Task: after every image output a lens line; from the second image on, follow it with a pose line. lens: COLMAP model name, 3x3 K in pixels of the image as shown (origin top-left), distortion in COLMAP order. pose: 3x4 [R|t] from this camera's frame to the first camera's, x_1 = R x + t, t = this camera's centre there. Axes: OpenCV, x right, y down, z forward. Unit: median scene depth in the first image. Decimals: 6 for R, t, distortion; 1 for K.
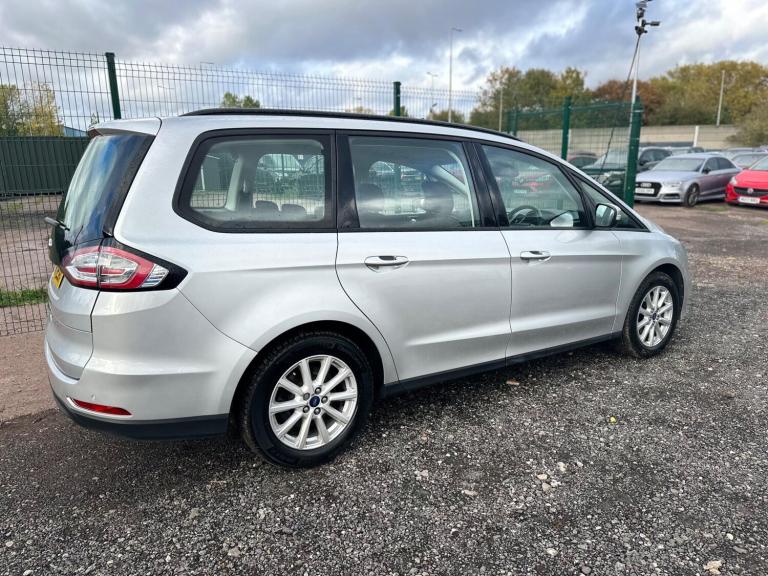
lens RADIAL K [[547.5, 0, 384.5], [0, 547.5, 291.7], [0, 0, 1]] dist [0.044285, -0.049439]
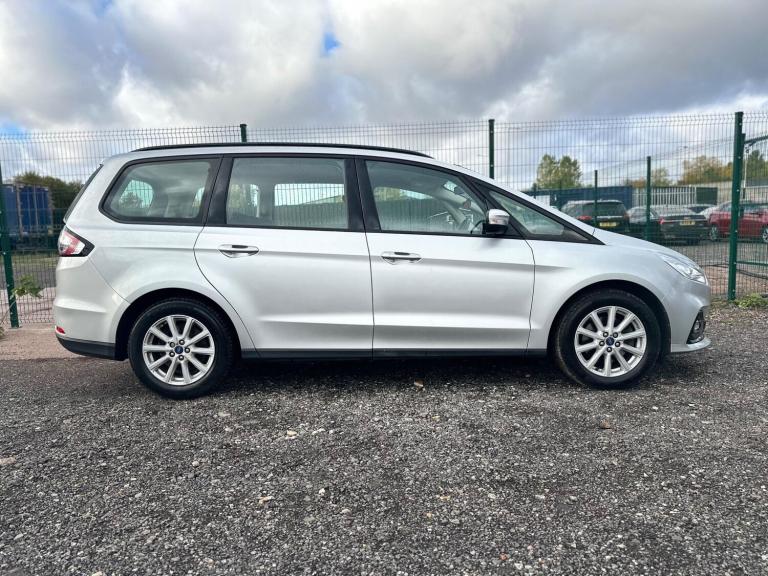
lens RADIAL K [[547.5, 0, 384.5], [0, 547.5, 291.7], [0, 0, 1]] dist [0.044285, -0.049439]
pose [[0.838375, 0.045580, -0.543184, 0.991255], [-0.102848, 0.991827, -0.075513, 0.104269], [0.535303, 0.119174, 0.836211, 0.112014]]
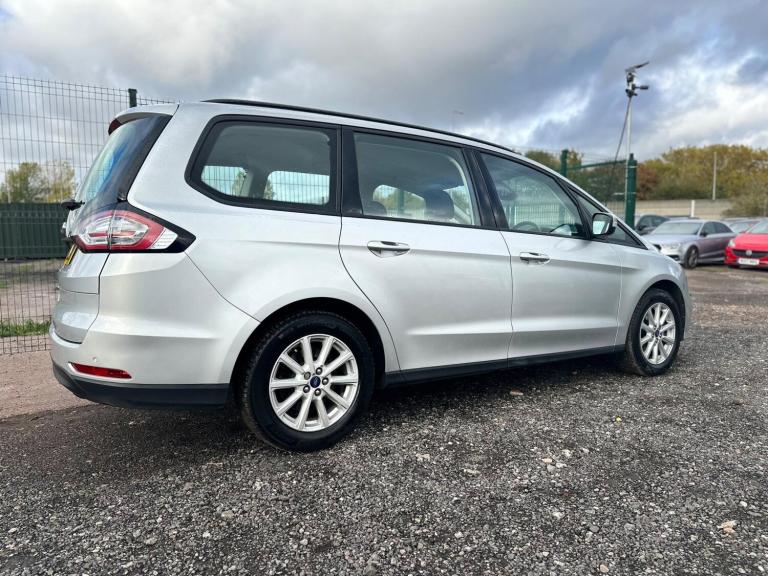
lens RADIAL K [[547.5, 0, 384.5], [0, 547.5, 291.7], [0, 0, 1]] dist [0.044285, -0.049439]
pose [[0.999938, 0.007512, -0.008162, 0.004782], [-0.008560, 0.990542, -0.136943, 0.166437], [0.007057, 0.137005, 0.990545, -0.004948]]
